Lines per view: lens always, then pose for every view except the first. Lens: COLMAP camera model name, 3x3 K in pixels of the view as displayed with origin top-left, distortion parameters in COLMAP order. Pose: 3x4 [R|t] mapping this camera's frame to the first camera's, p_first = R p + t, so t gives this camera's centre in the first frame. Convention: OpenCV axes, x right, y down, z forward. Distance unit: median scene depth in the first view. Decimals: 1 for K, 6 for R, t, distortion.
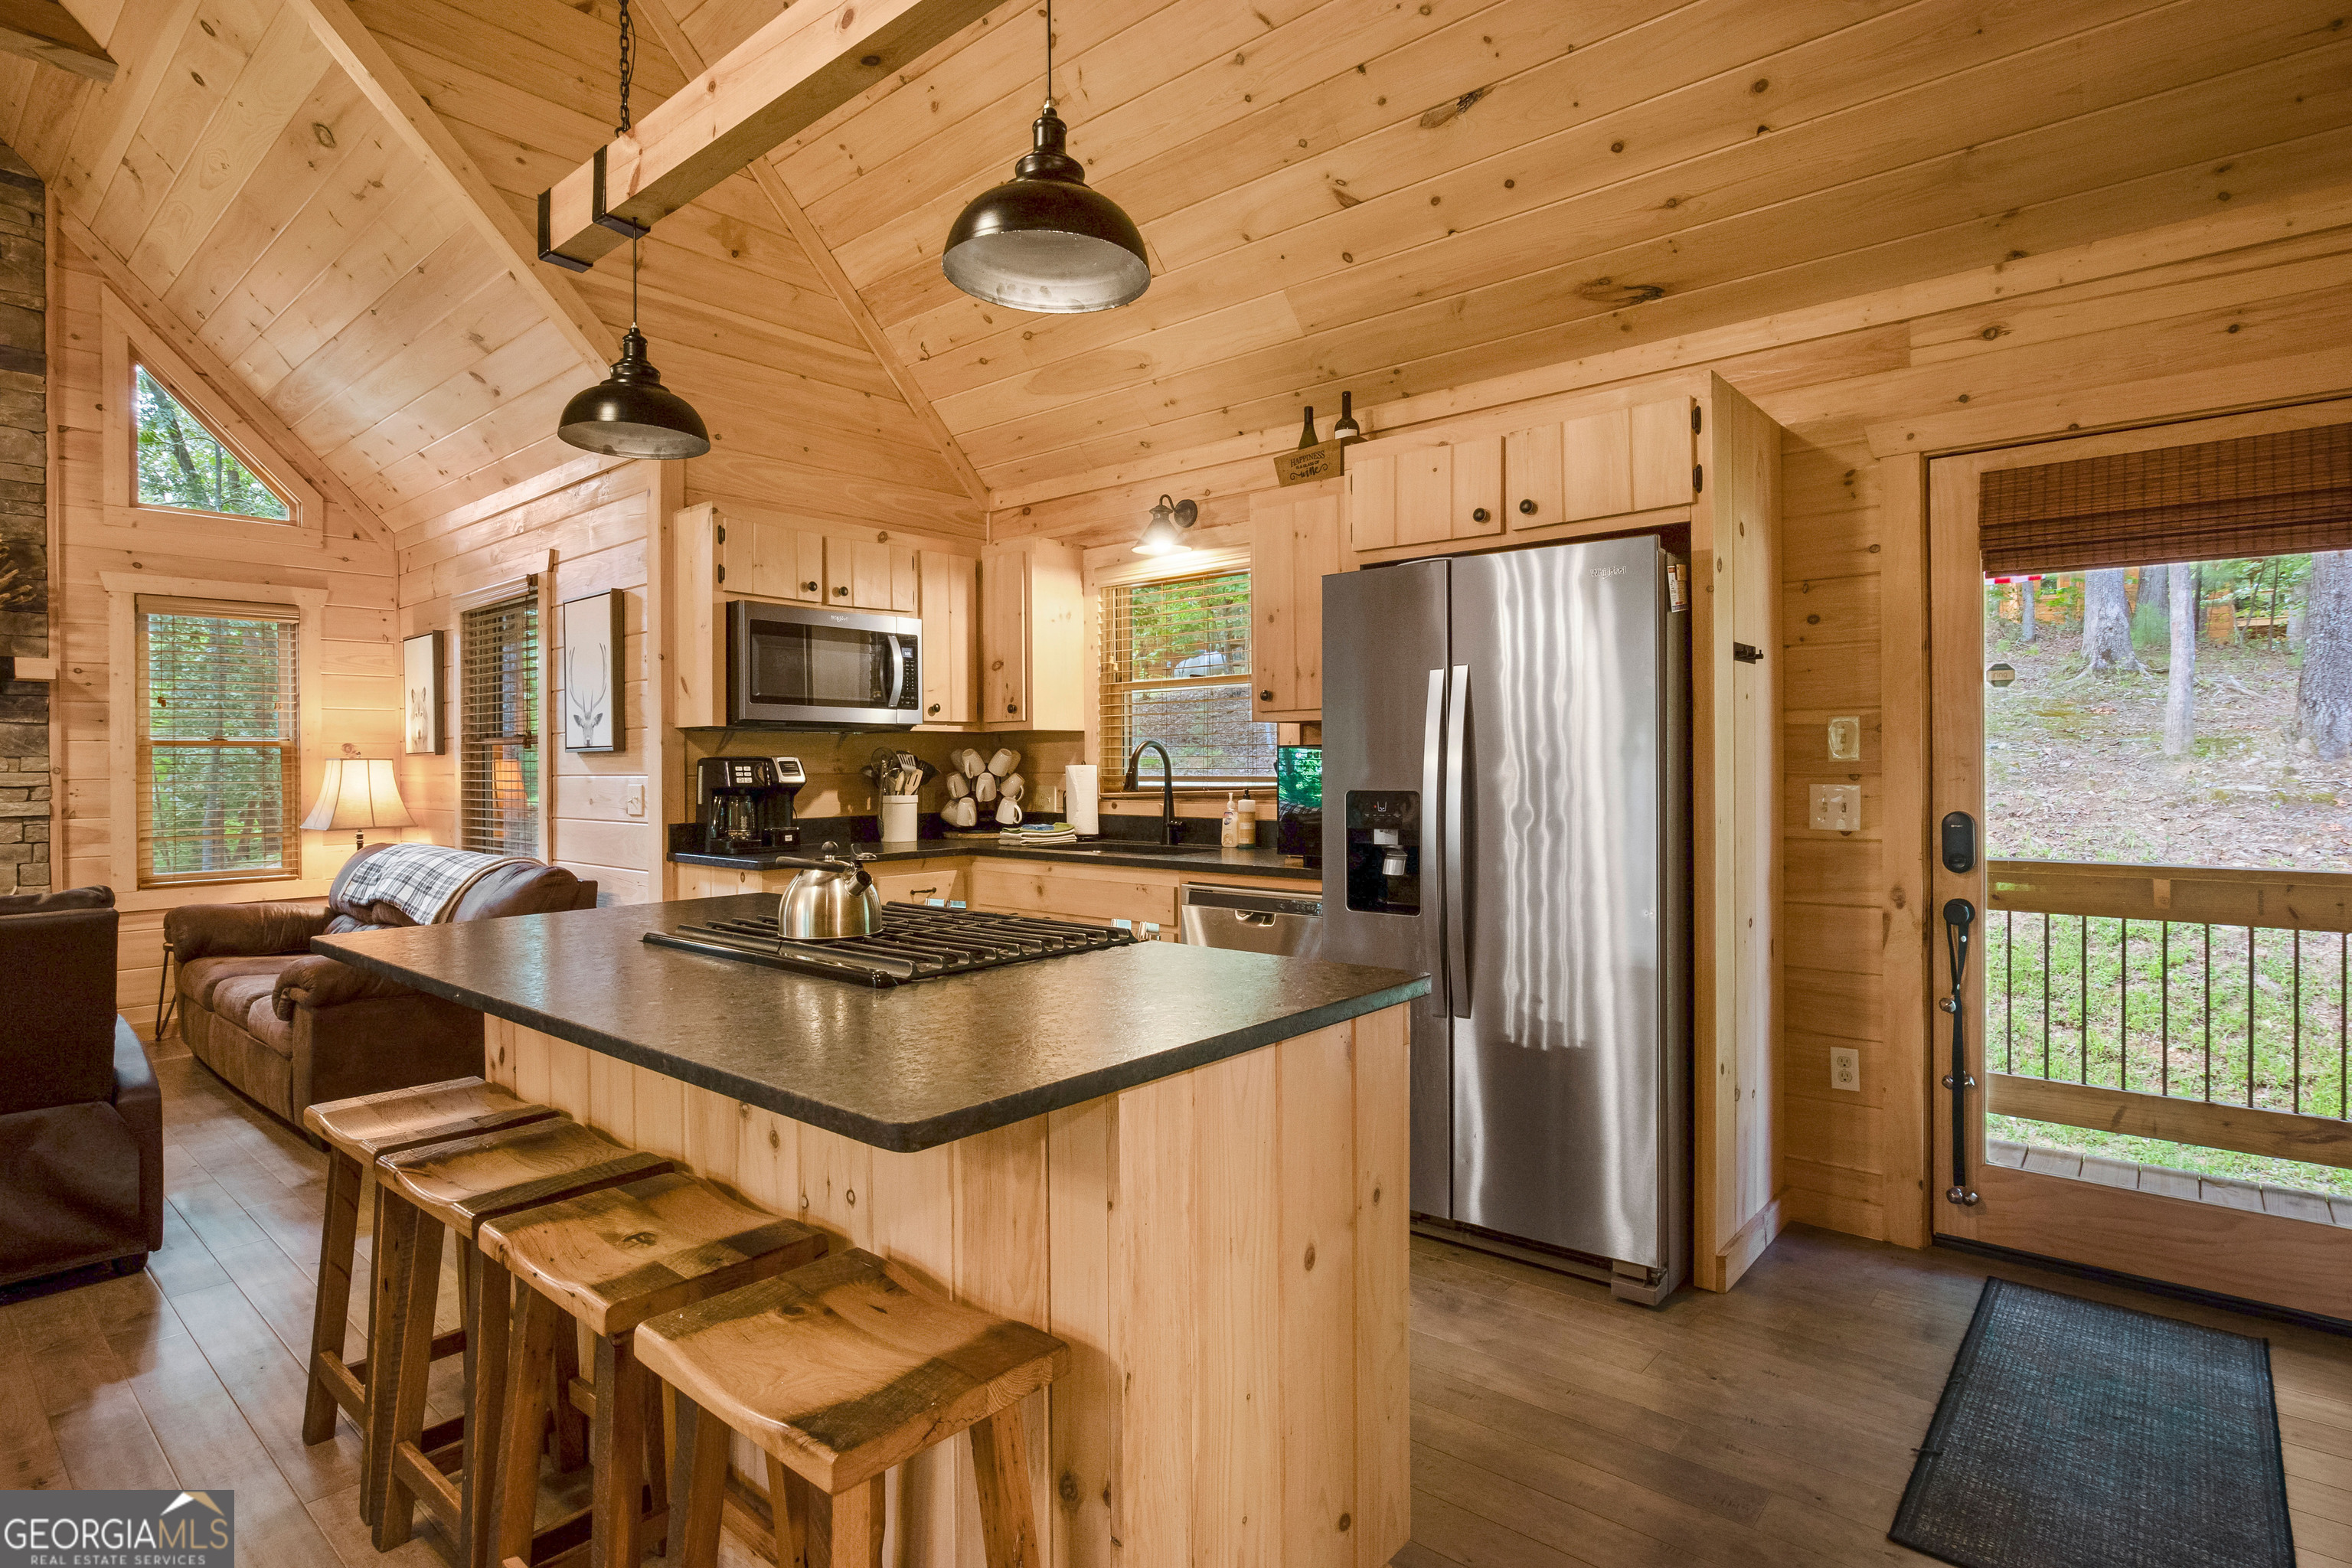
lens RADIAL K [[1187.7, 0, 1244.1], [0, 1187.7, 768.2], [0, 0, 1]] dist [-0.019874, 0.006344]
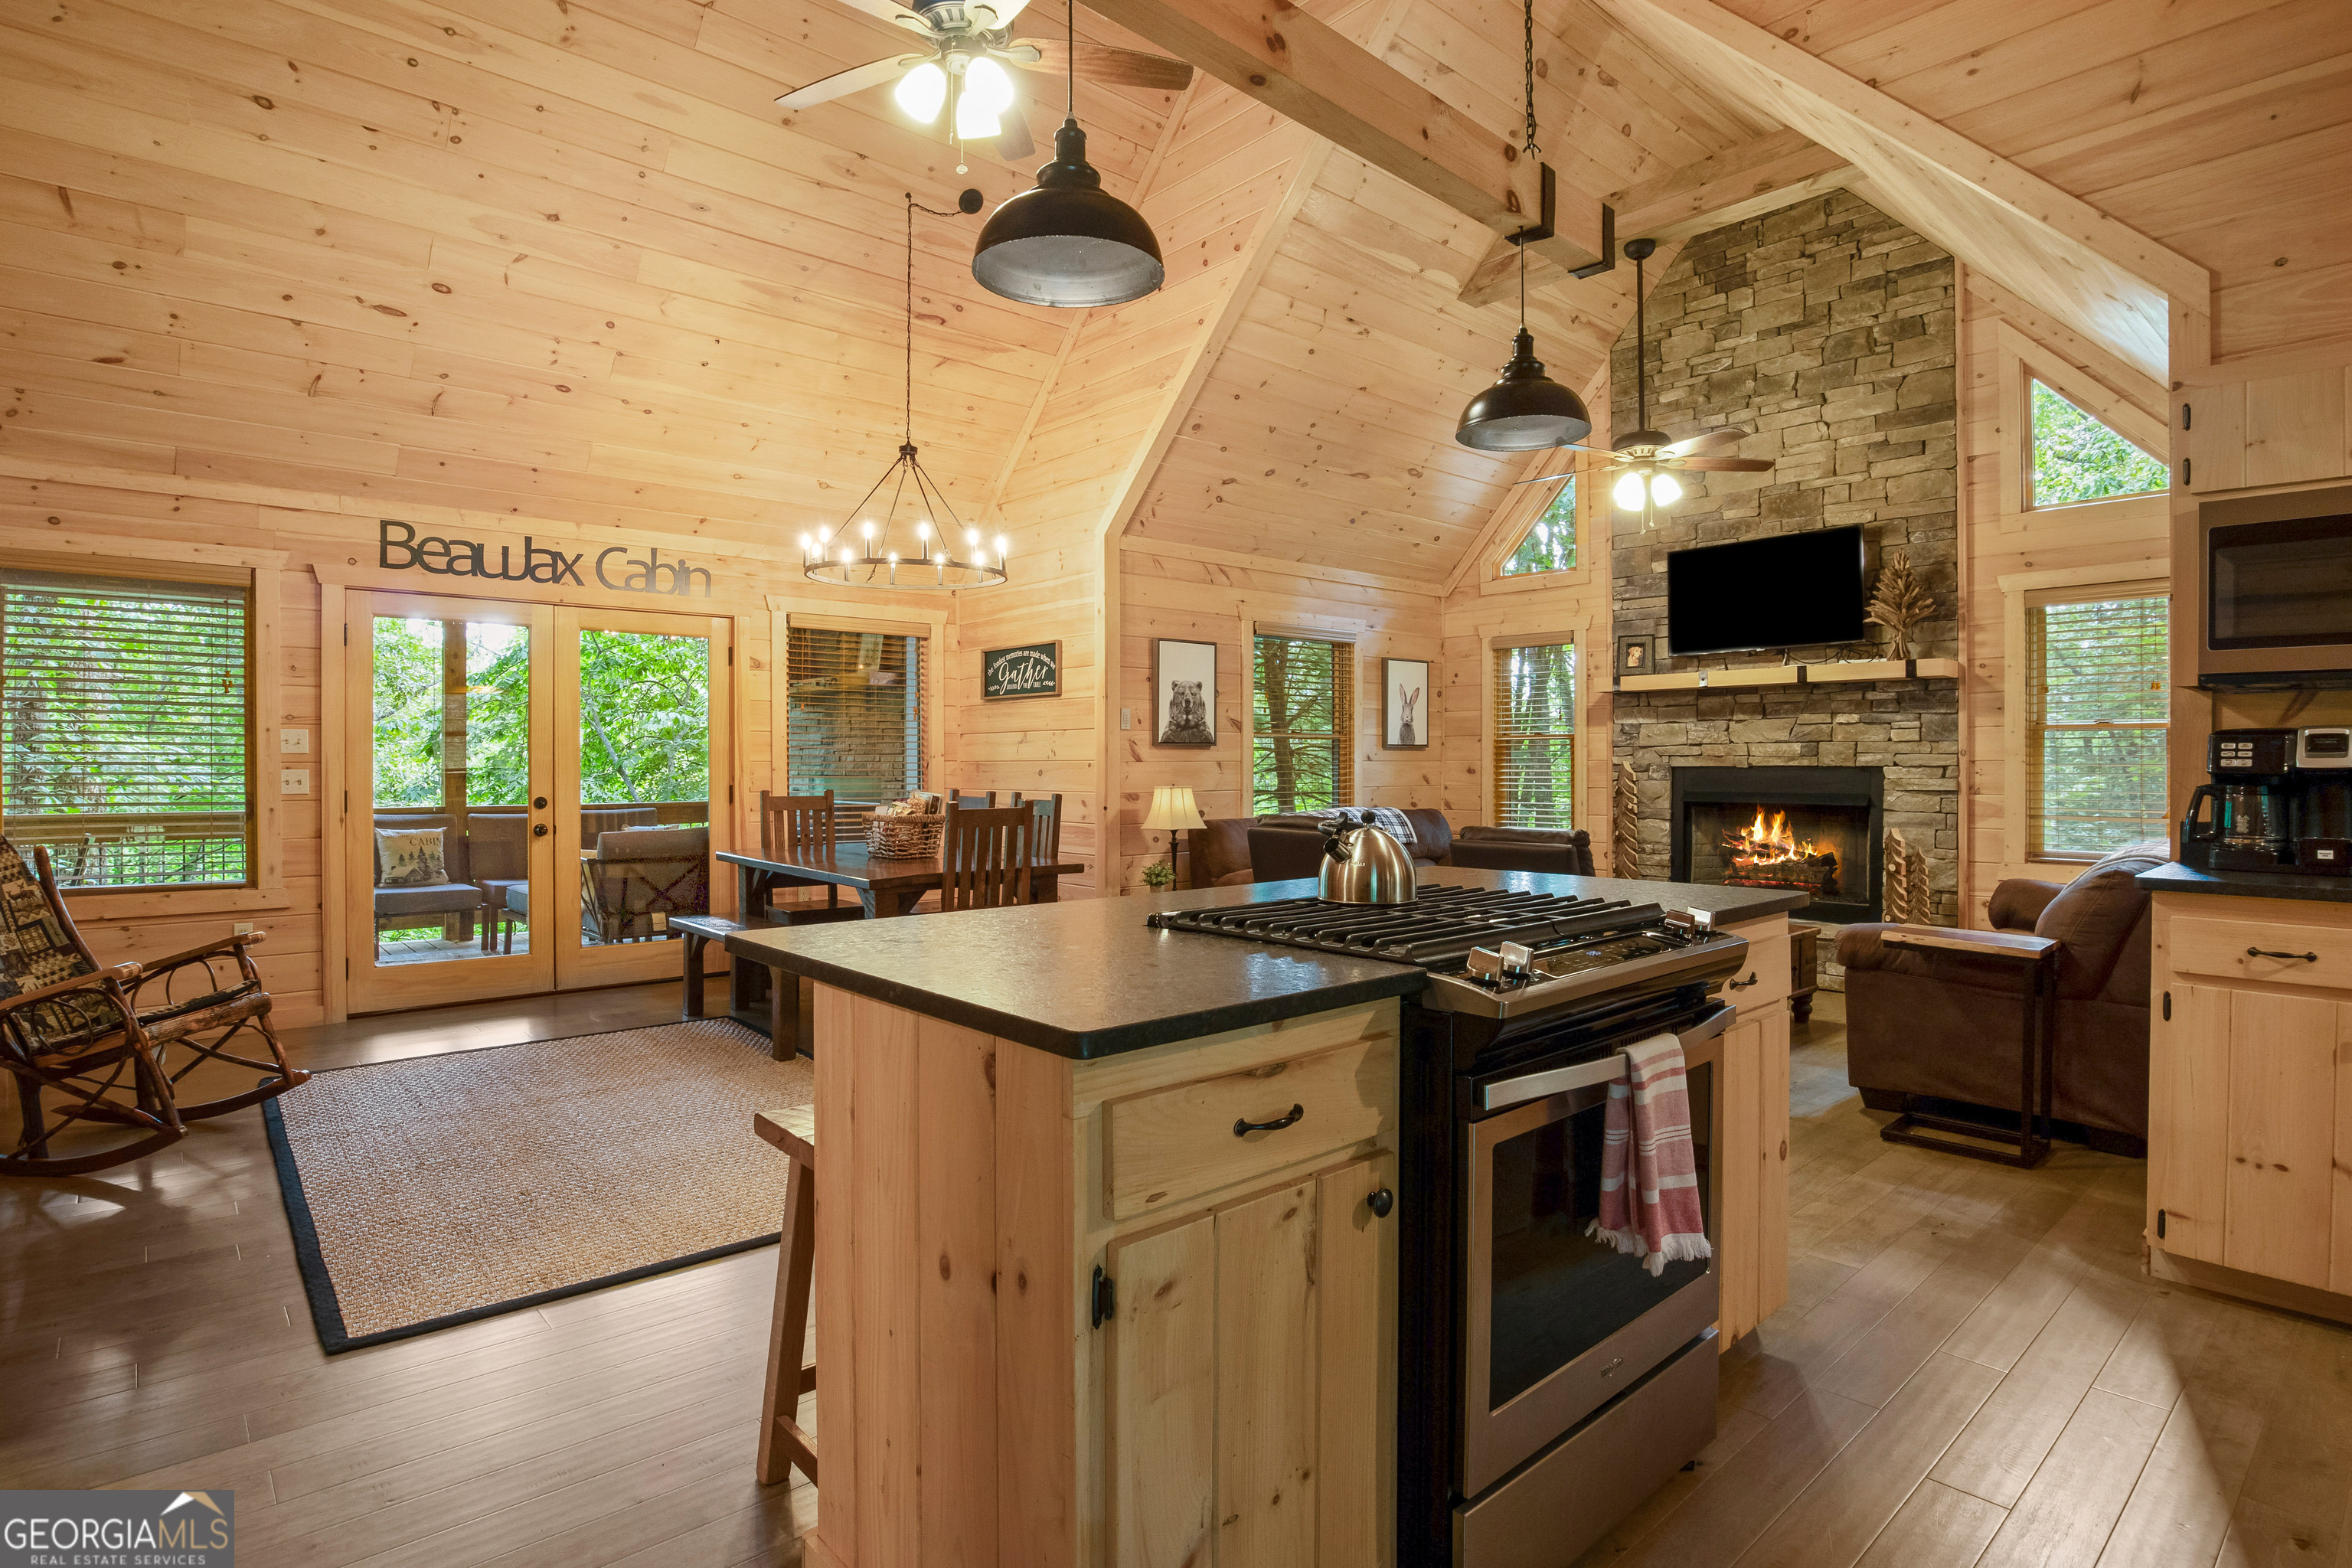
lens RADIAL K [[1187.7, 0, 1155.0], [0, 1187.7, 757.5], [0, 0, 1]] dist [-0.019874, 0.006344]
pose [[-0.167973, 0.004239, -0.985782, 0.320398], [-0.004741, 0.999976, 0.005108, 0.005397], [0.985780, 0.005531, -0.167949, 0.454043]]
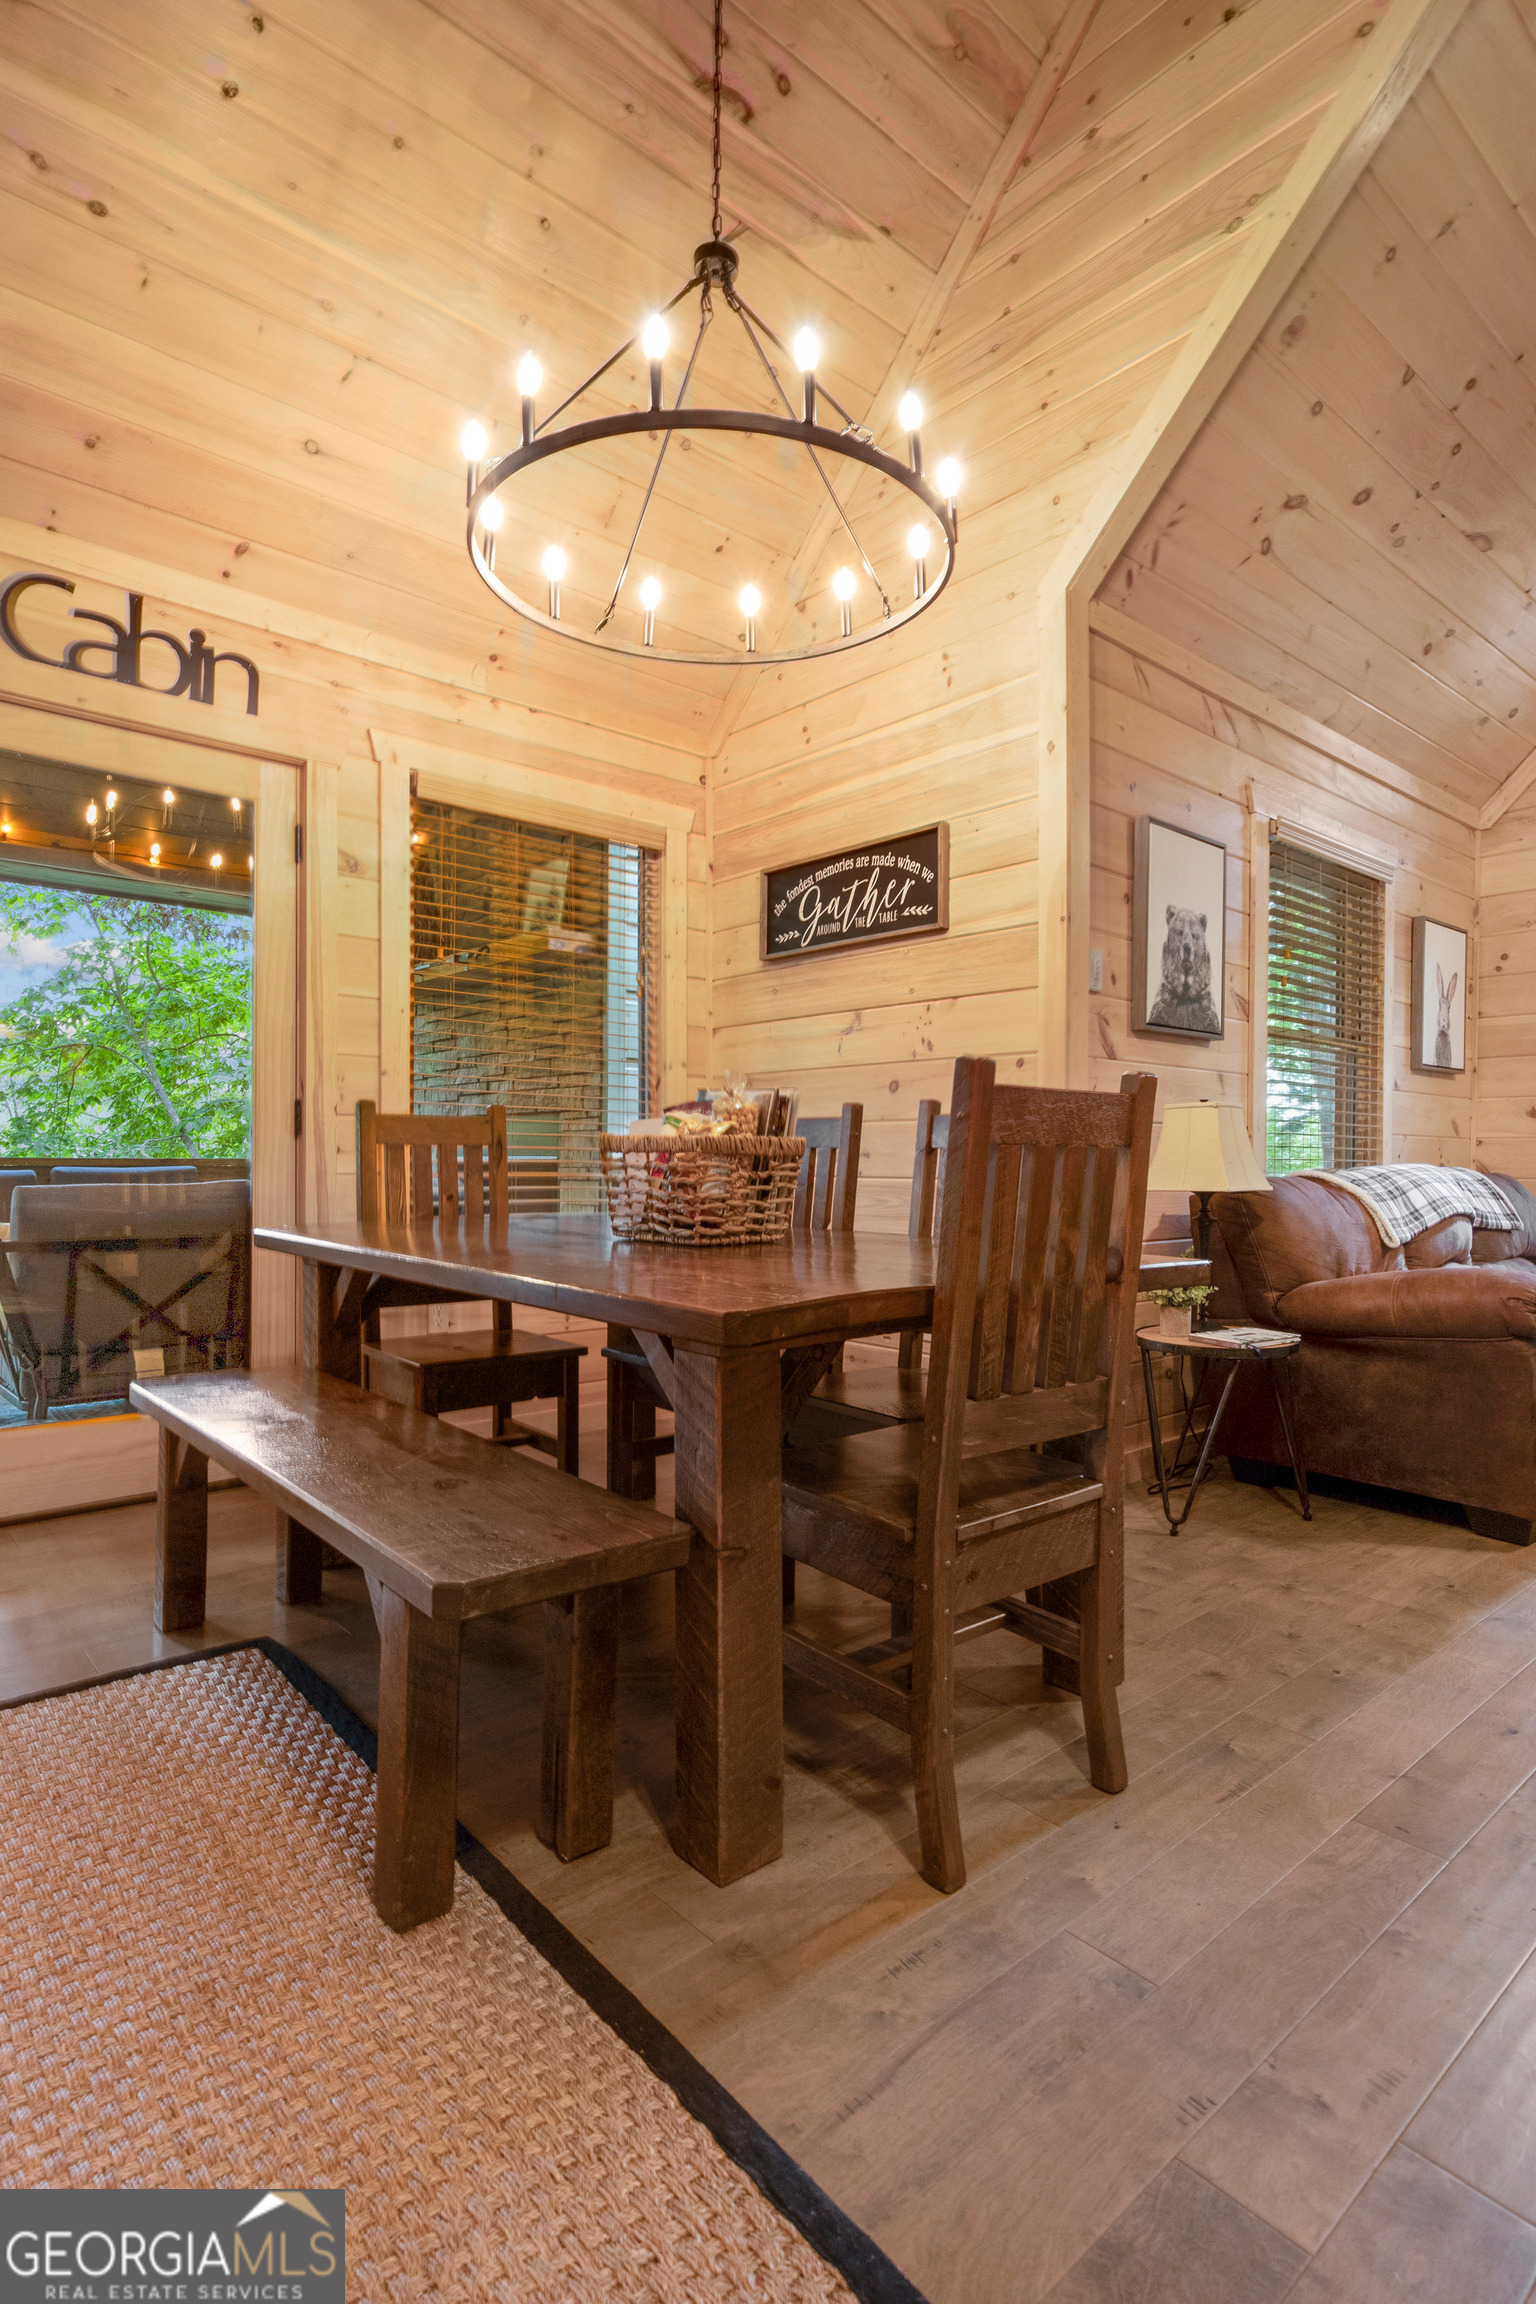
lens RADIAL K [[1163.5, 0, 754.2], [0, 1163.5, 1165.2], [0, 0, 1]] dist [-0.019874, 0.006344]
pose [[-0.167339, 0.010221, -0.985846, -0.381667], [-0.013641, 0.999827, 0.012682, 0.078539], [0.985805, 0.015570, -0.167171, 0.087433]]
